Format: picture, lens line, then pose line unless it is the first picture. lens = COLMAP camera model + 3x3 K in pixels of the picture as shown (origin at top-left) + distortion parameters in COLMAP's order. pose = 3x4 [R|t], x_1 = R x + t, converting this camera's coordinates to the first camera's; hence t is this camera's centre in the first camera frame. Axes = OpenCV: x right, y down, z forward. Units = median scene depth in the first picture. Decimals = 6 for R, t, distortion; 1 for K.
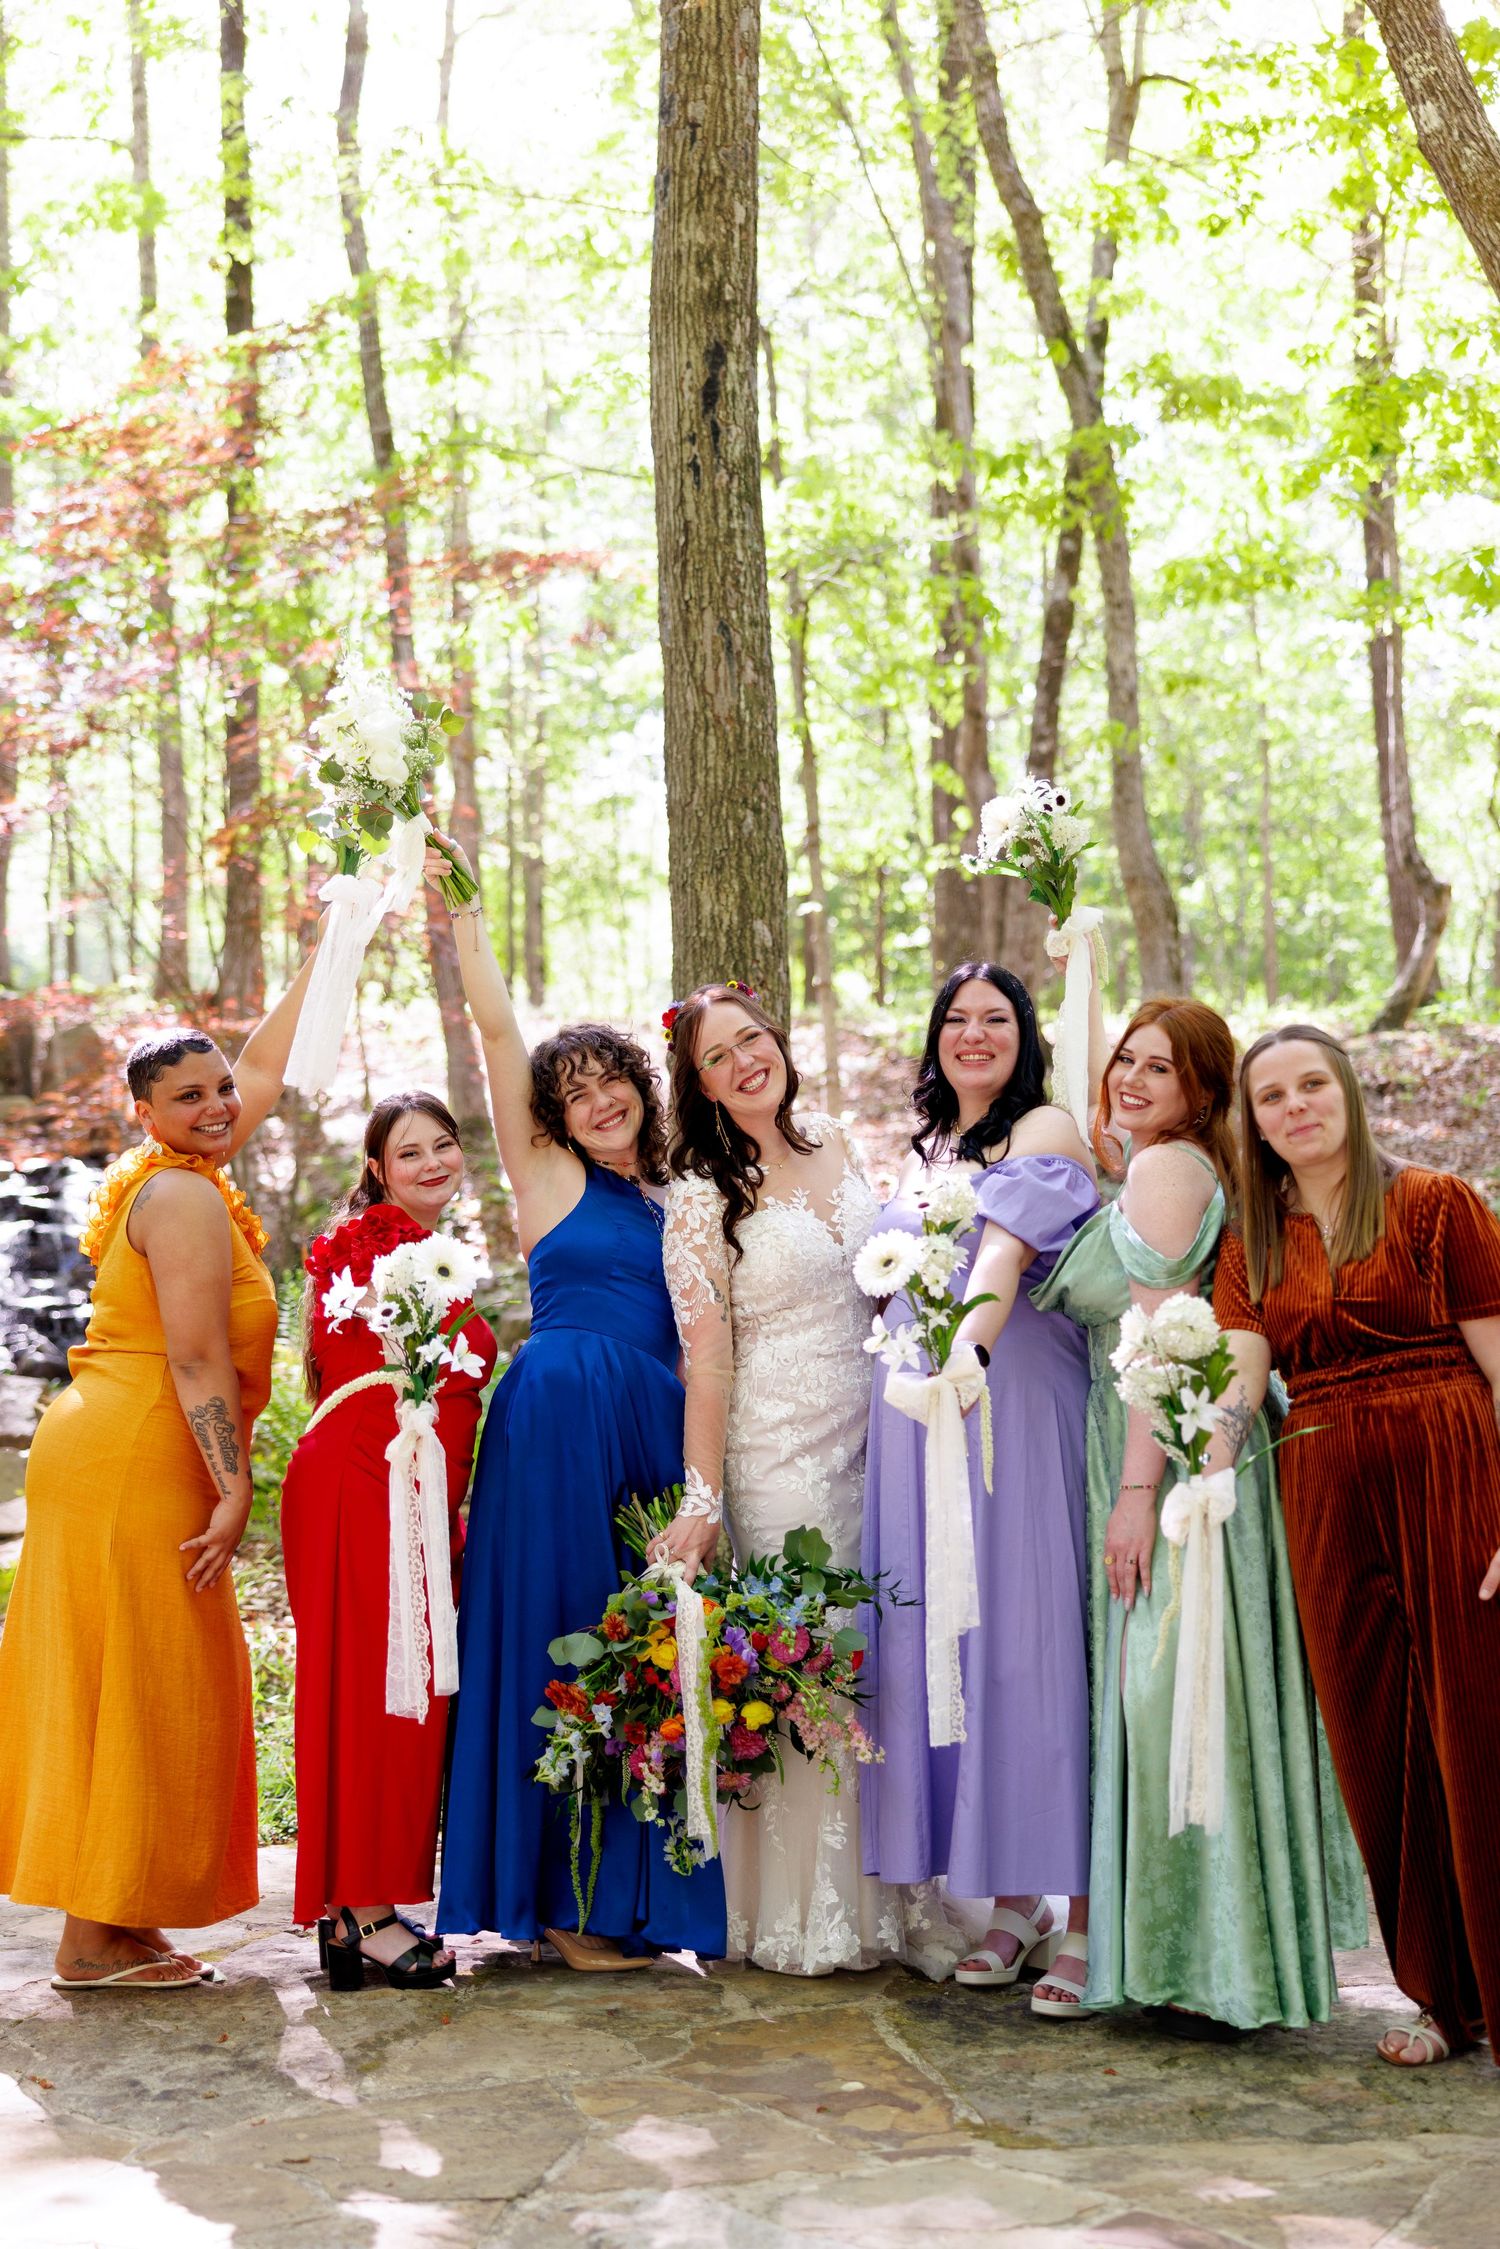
lens RADIAL K [[2958.9, 0, 716.0], [0, 2958.9, 1134.9], [0, 0, 1]] dist [-0.003814, 0.024803]
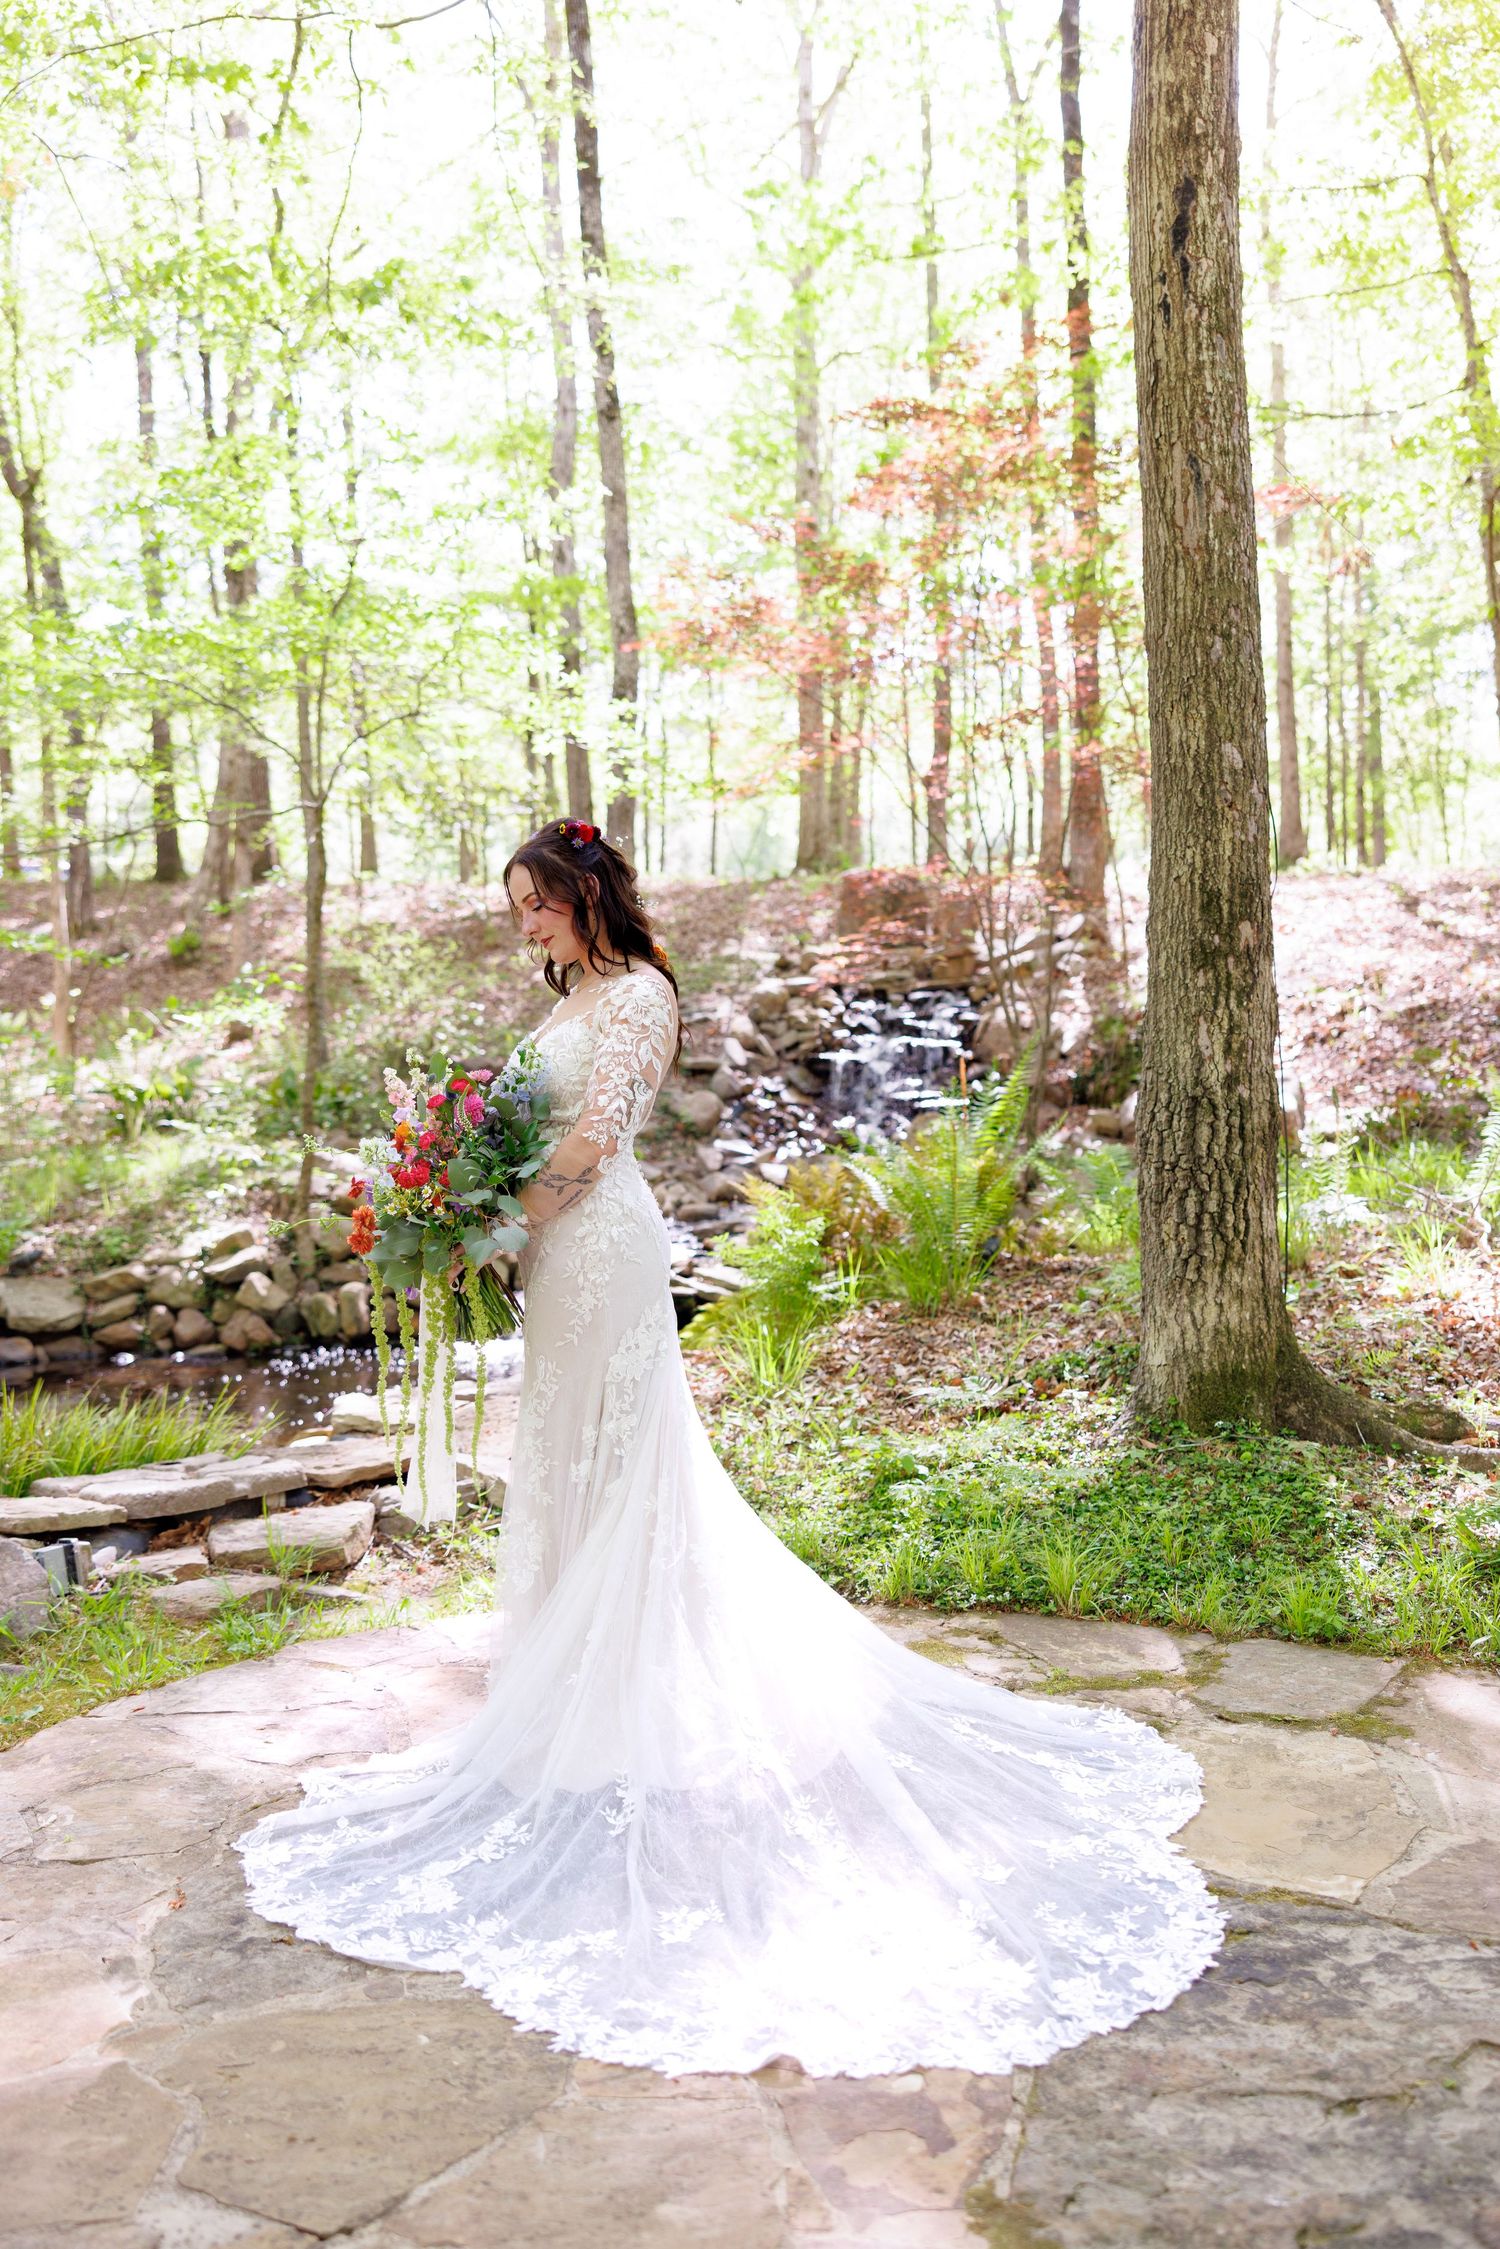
lens RADIAL K [[1927.2, 0, 738.8], [0, 1927.2, 1123.5], [0, 0, 1]] dist [0.001266, 0.004834]
pose [[0.913112, 0.003748, -0.407691, 0.129697], [0.027458, 0.997122, 0.070665, 0.007611], [0.406782, -0.075720, 0.910382, 0.295805]]
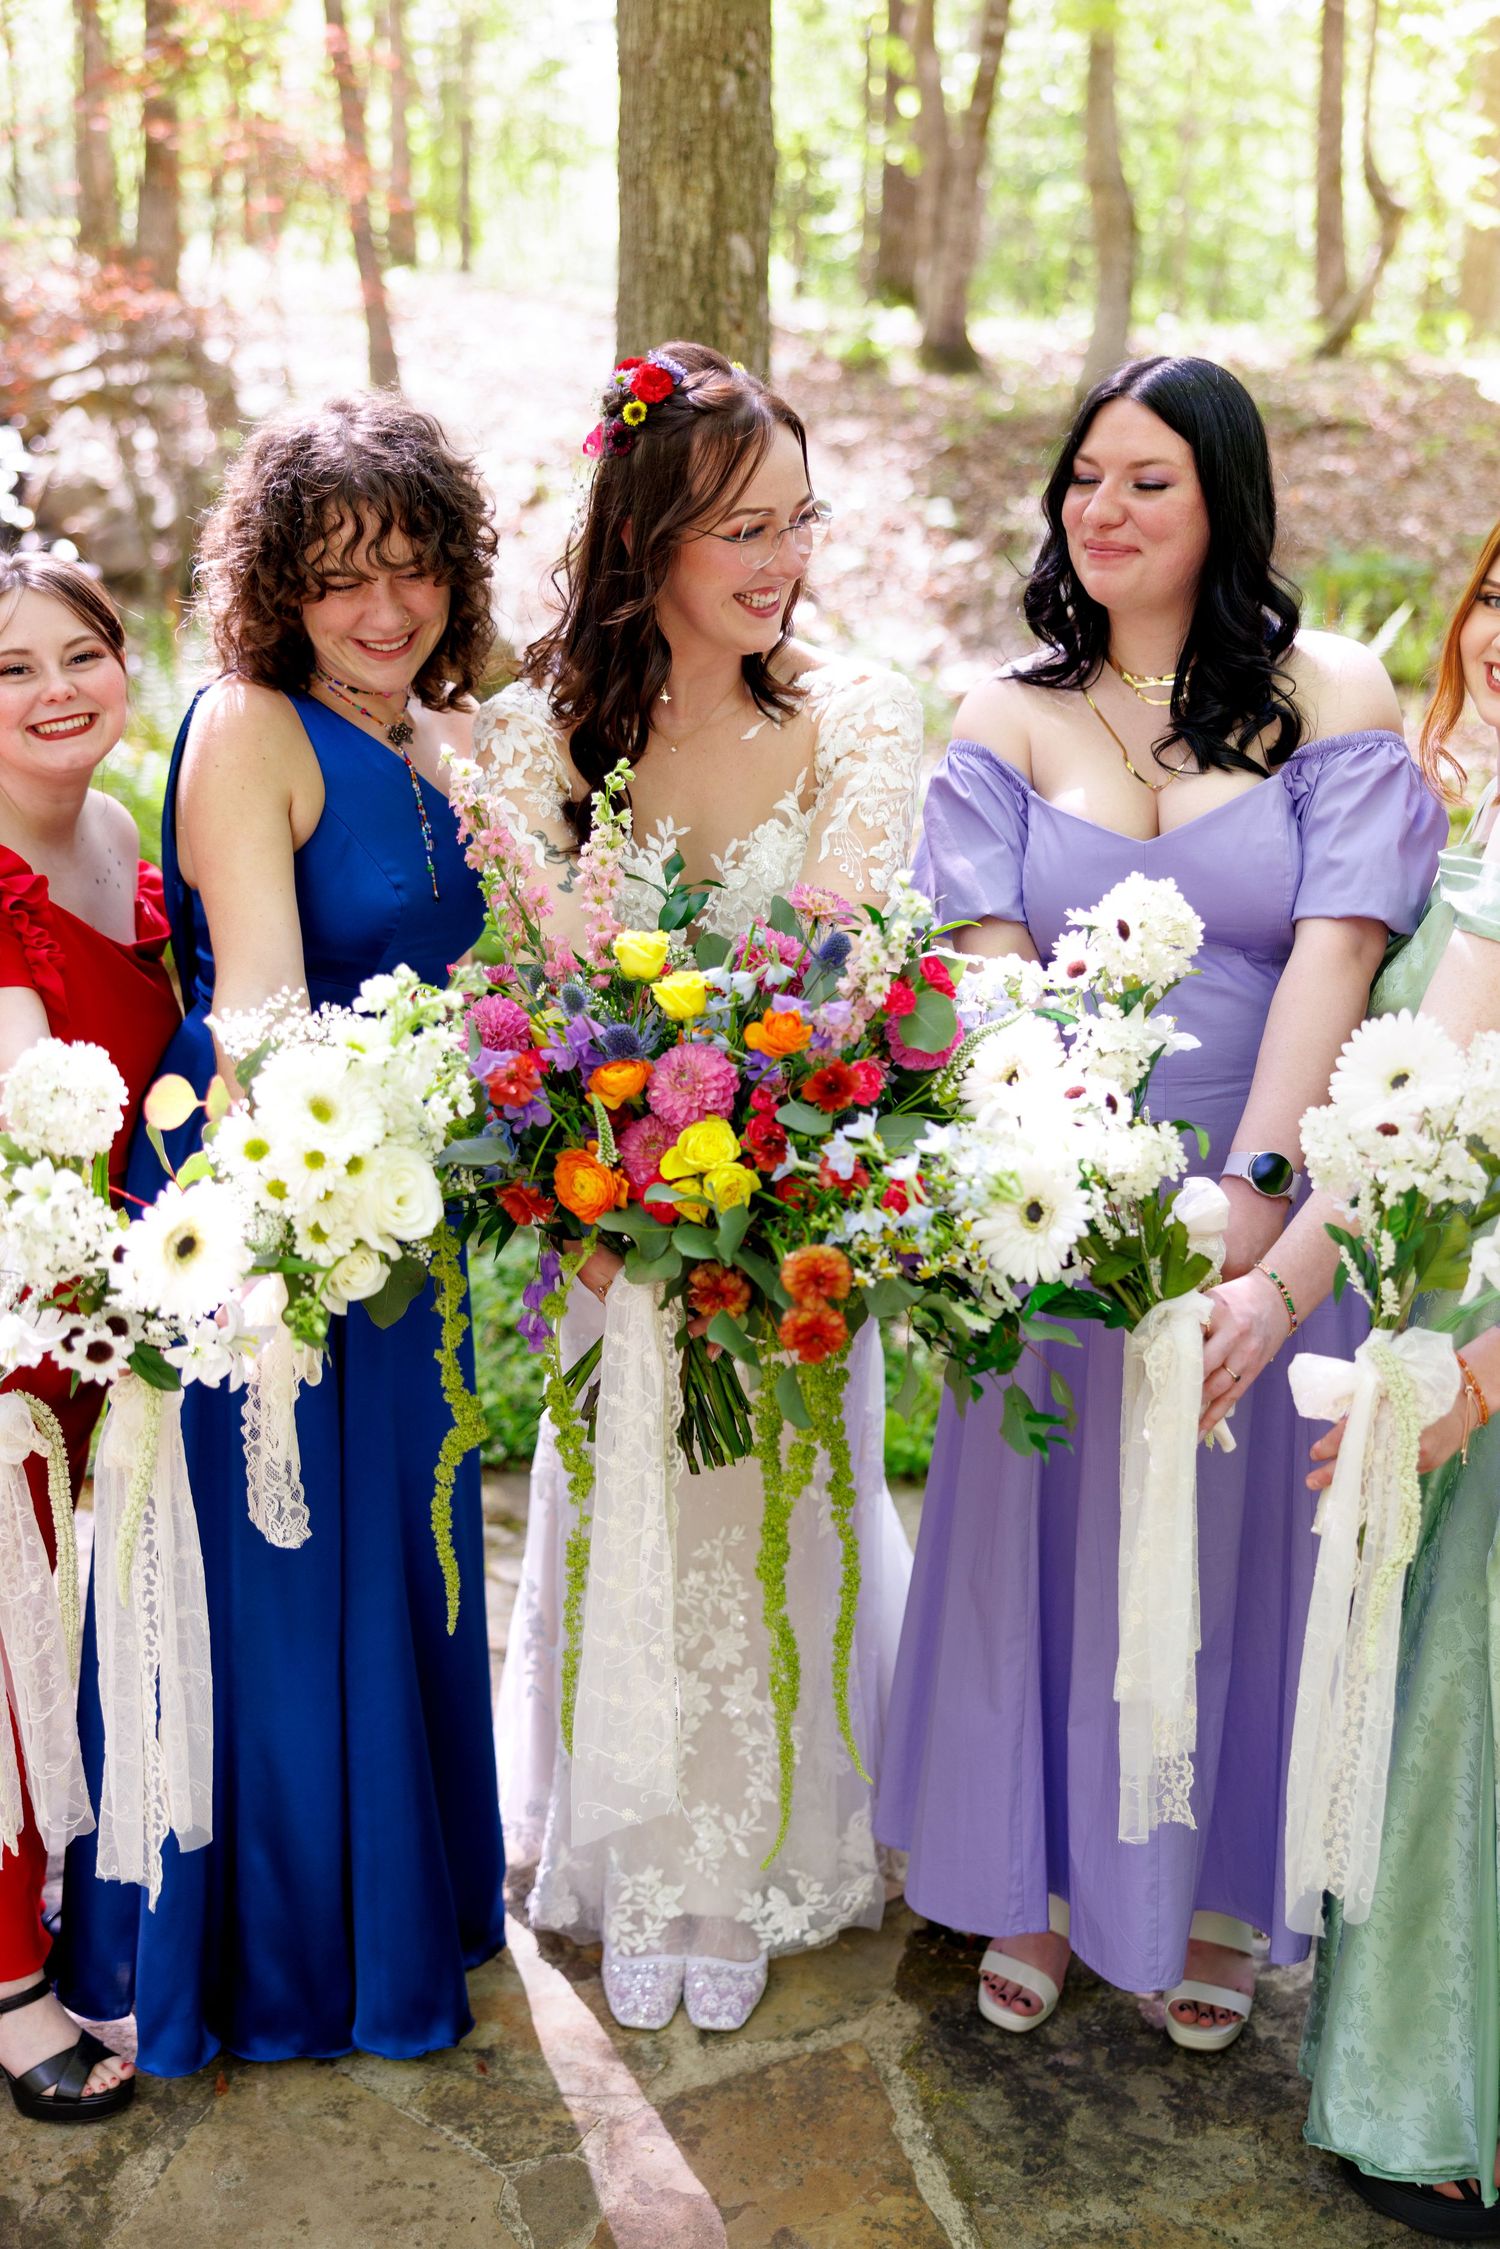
lens RADIAL K [[2381.5, 0, 750.0], [0, 2381.5, 1124.5], [0, 0, 1]] dist [-0.008124, 0.000532]
pose [[0.997307, 0.036095, 0.063846, -0.011606], [-0.053542, 0.953240, 0.297433, -0.036731], [-0.050125, -0.300051, 0.952605, 0.359646]]
